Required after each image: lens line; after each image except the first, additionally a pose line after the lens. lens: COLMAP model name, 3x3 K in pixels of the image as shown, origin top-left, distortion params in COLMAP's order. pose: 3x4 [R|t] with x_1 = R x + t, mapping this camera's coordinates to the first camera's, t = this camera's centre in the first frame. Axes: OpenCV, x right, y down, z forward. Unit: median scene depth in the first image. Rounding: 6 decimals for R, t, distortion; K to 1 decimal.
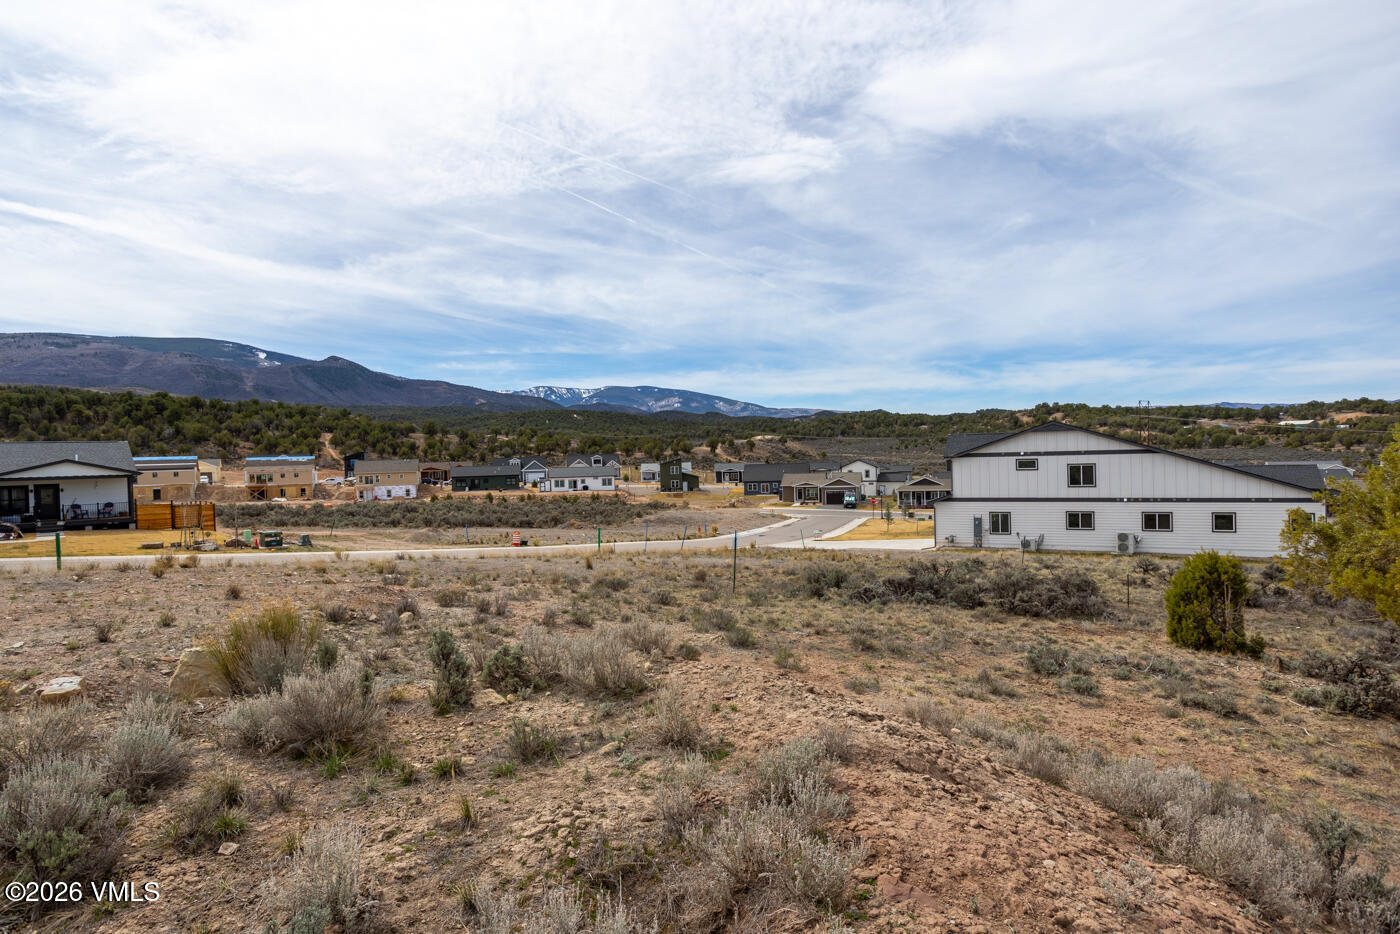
lens RADIAL K [[872.0, 0, 700.0], [0, 872.0, 467.0], [0, 0, 1]] dist [0.004666, 0.001298]
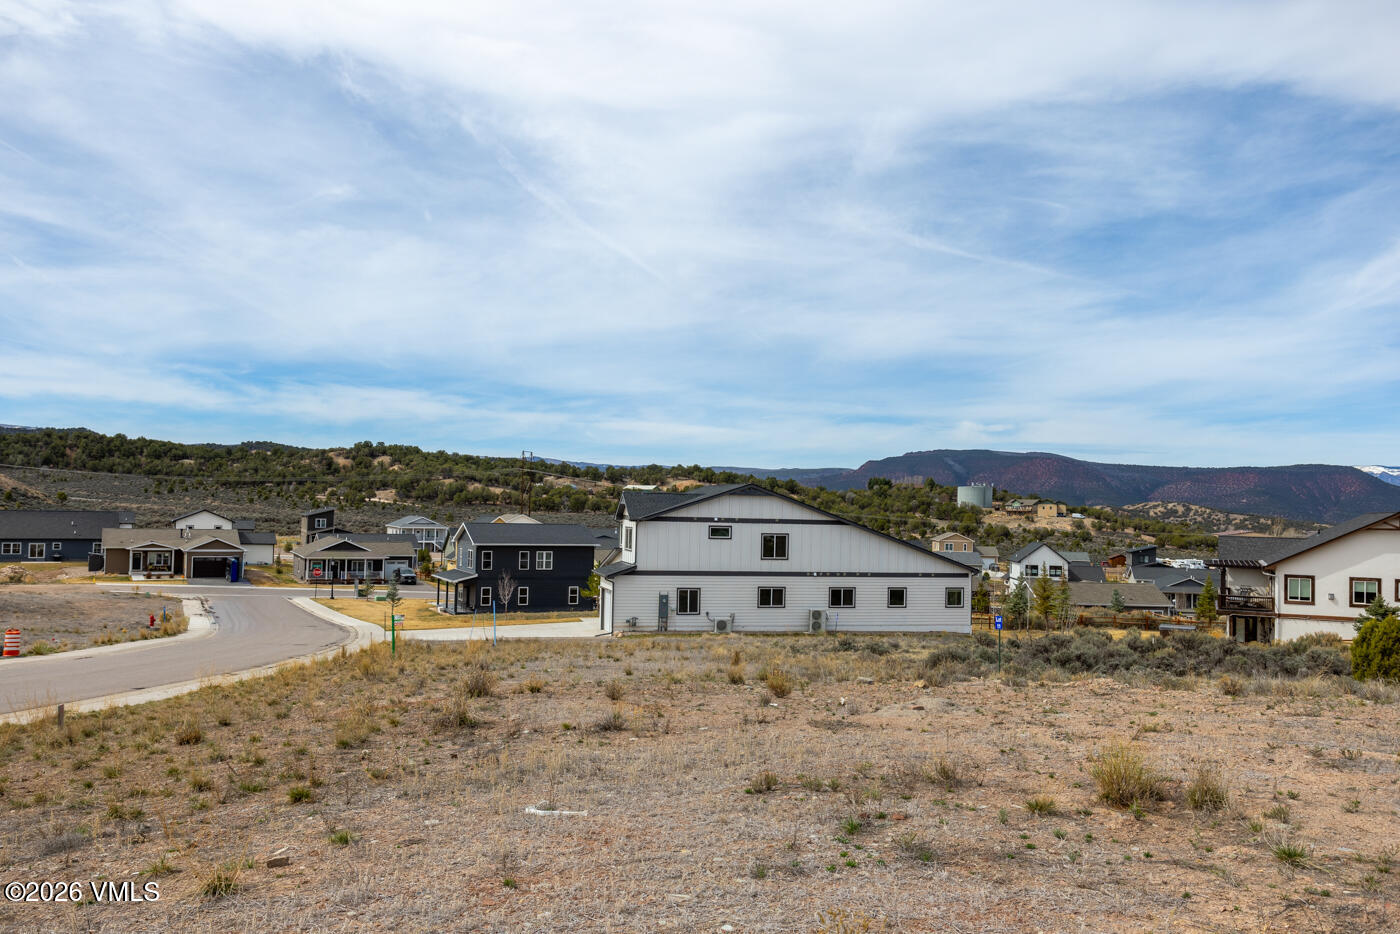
lens RADIAL K [[1250.7, 0, 700.0], [0, 1250.7, 467.0], [0, 0, 1]] dist [0.017060, 0.016820]
pose [[0.696479, 0.065365, 0.714594, -0.200351], [-0.033135, 0.997710, -0.058967, 0.002383], [-0.716812, 0.017391, 0.697050, 0.059124]]
